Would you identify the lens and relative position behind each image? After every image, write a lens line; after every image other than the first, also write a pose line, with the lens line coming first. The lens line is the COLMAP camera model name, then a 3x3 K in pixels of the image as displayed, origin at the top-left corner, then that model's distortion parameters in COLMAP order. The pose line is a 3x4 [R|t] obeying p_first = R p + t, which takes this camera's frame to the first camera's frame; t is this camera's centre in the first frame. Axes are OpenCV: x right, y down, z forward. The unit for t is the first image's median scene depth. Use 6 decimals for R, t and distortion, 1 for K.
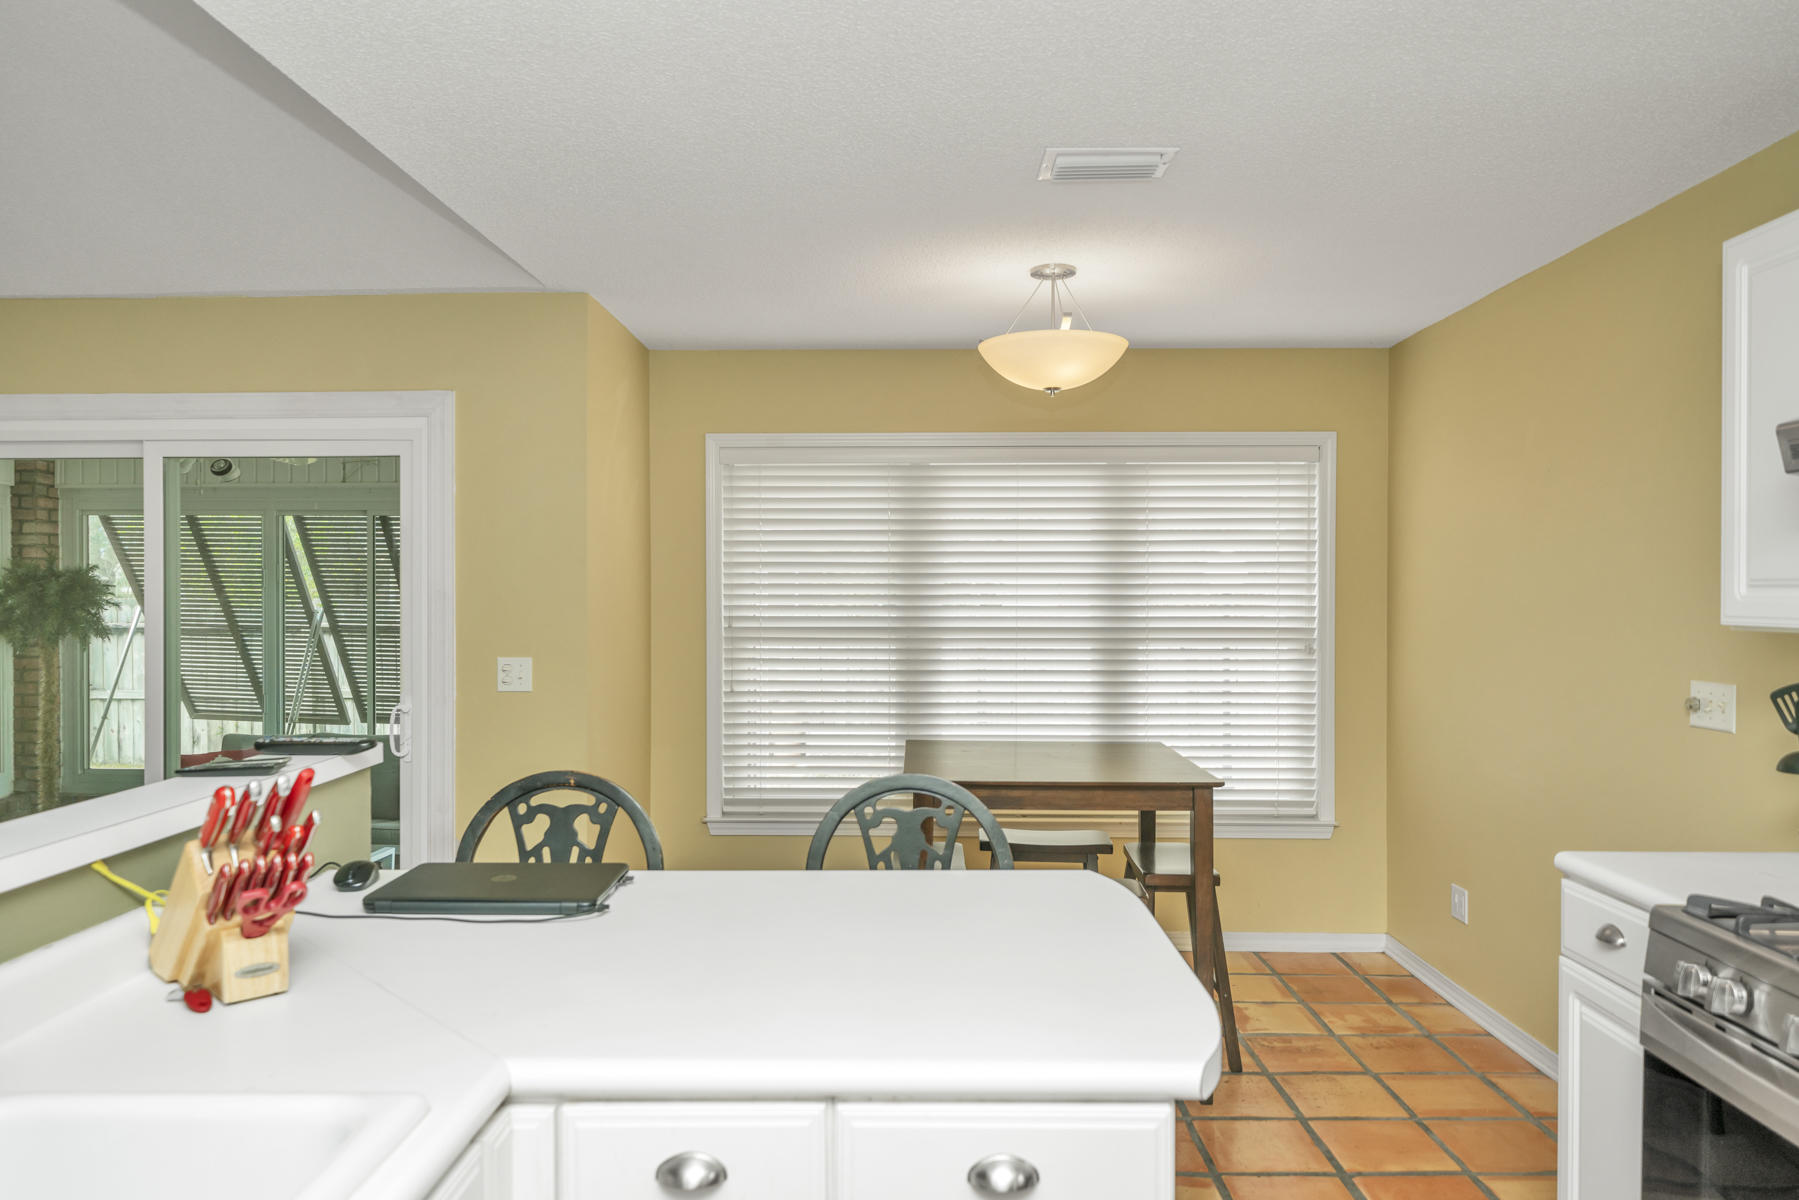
lens RADIAL K [[1181.6, 0, 881.1], [0, 1181.6, 615.6], [0, 0, 1]] dist [0.002665, 0.002811]
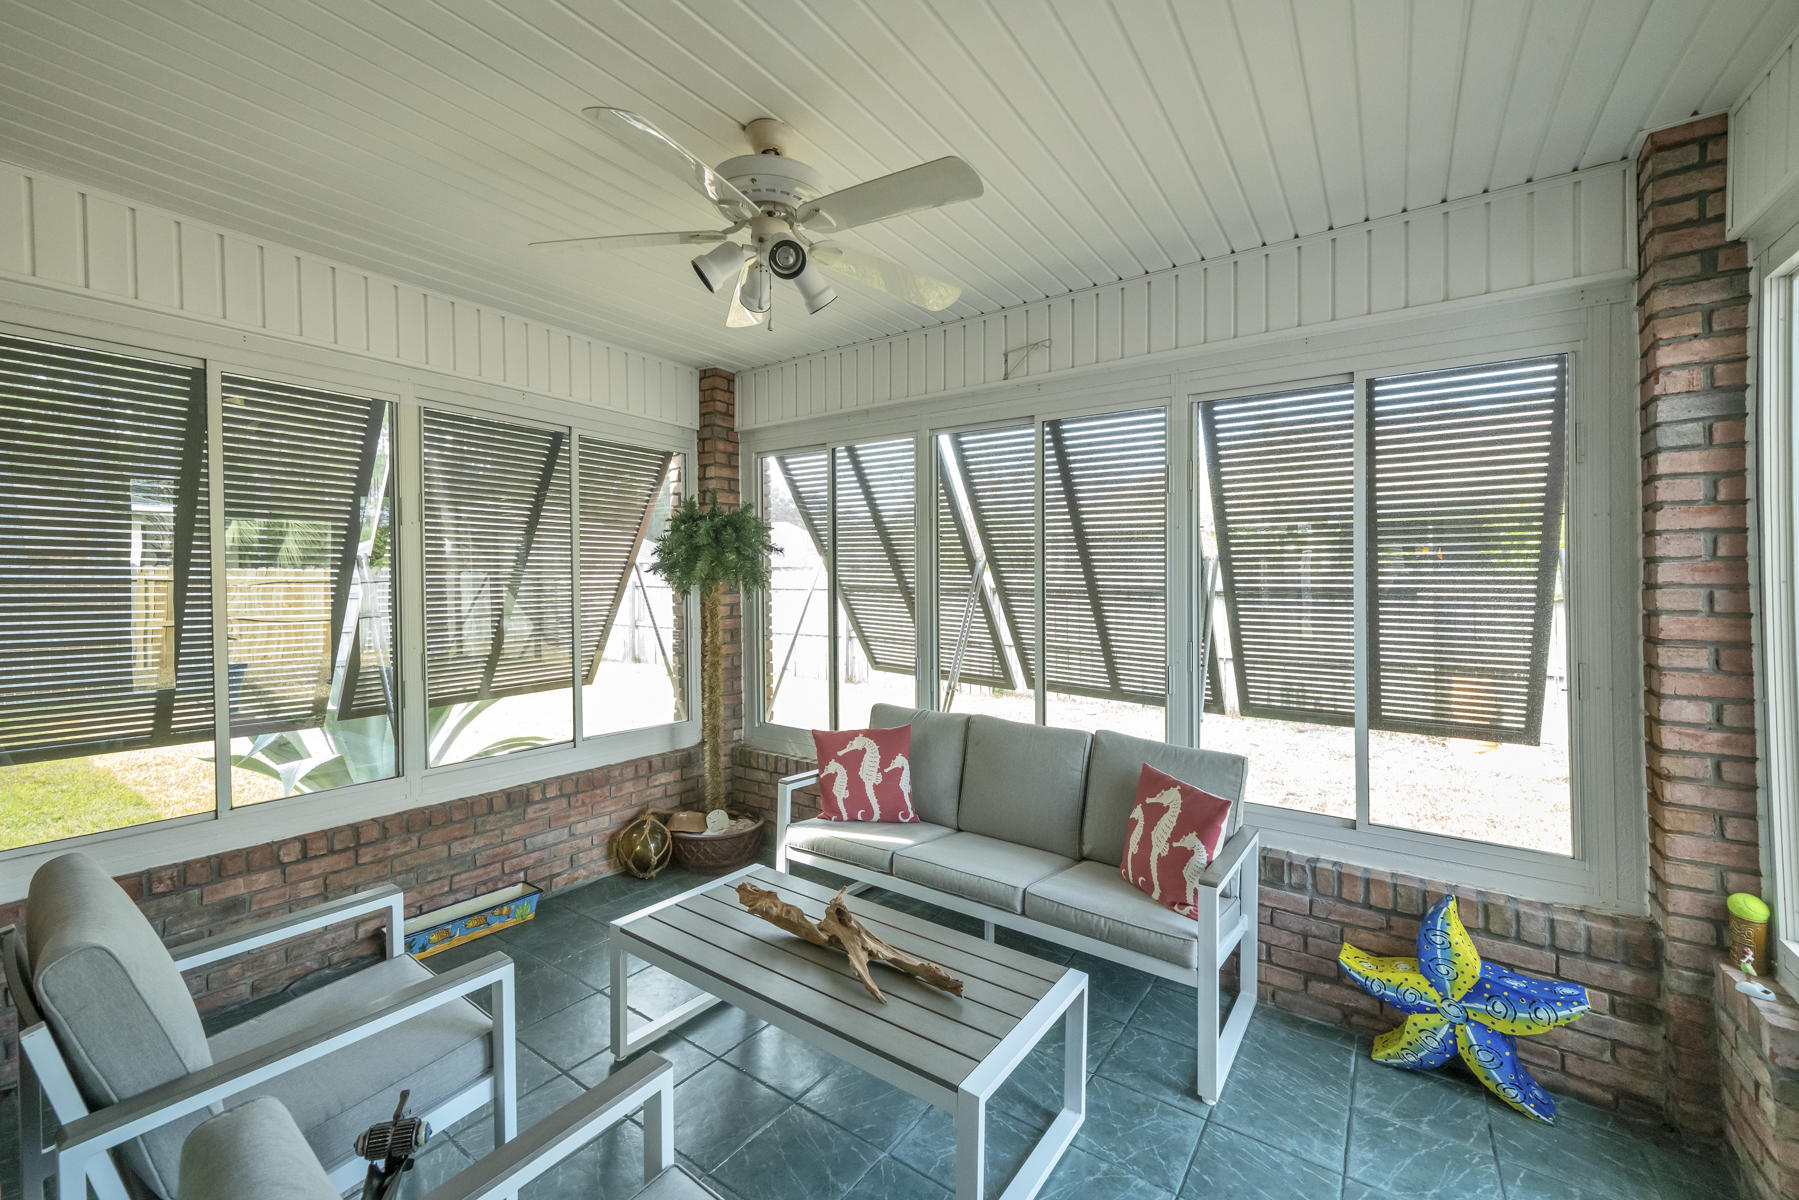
lens RADIAL K [[724.6, 0, 898.0], [0, 724.6, 567.4], [0, 0, 1]] dist [0.000530, 0.000120]
pose [[0.836826, -0.009638, -0.547384, -0.456536], [-0.008256, 0.999509, -0.030220, 0.035778], [0.547407, 0.029807, 0.836336, 1.011936]]
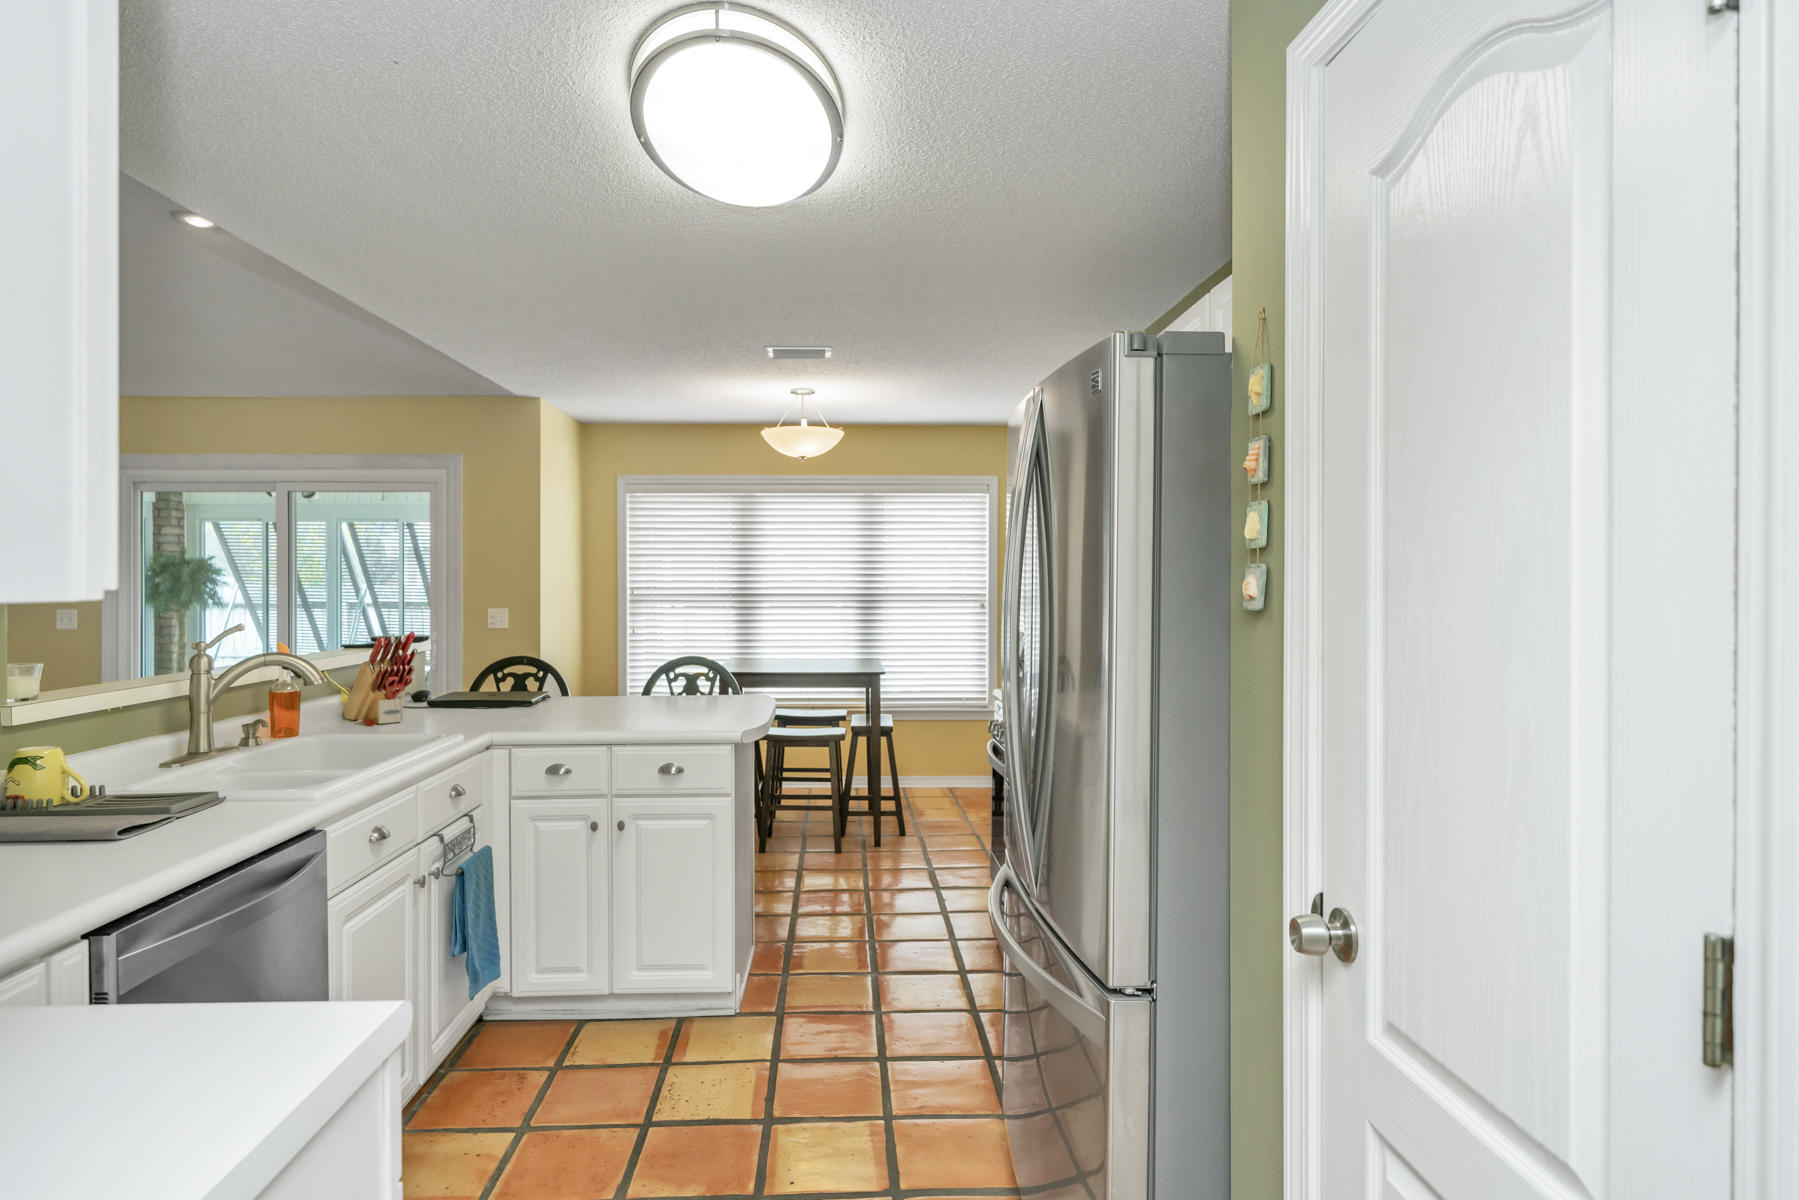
lens RADIAL K [[960.0, 0, 849.4], [0, 960.0, 597.2], [0, 0, 1]] dist [0.003227, 0.000397]
pose [[0.998927, -0.001610, 0.046278, 0.133053], [0.001699, 0.999997, -0.001878, 0.021566], [-0.046274, 0.001955, 0.998927, -0.409061]]
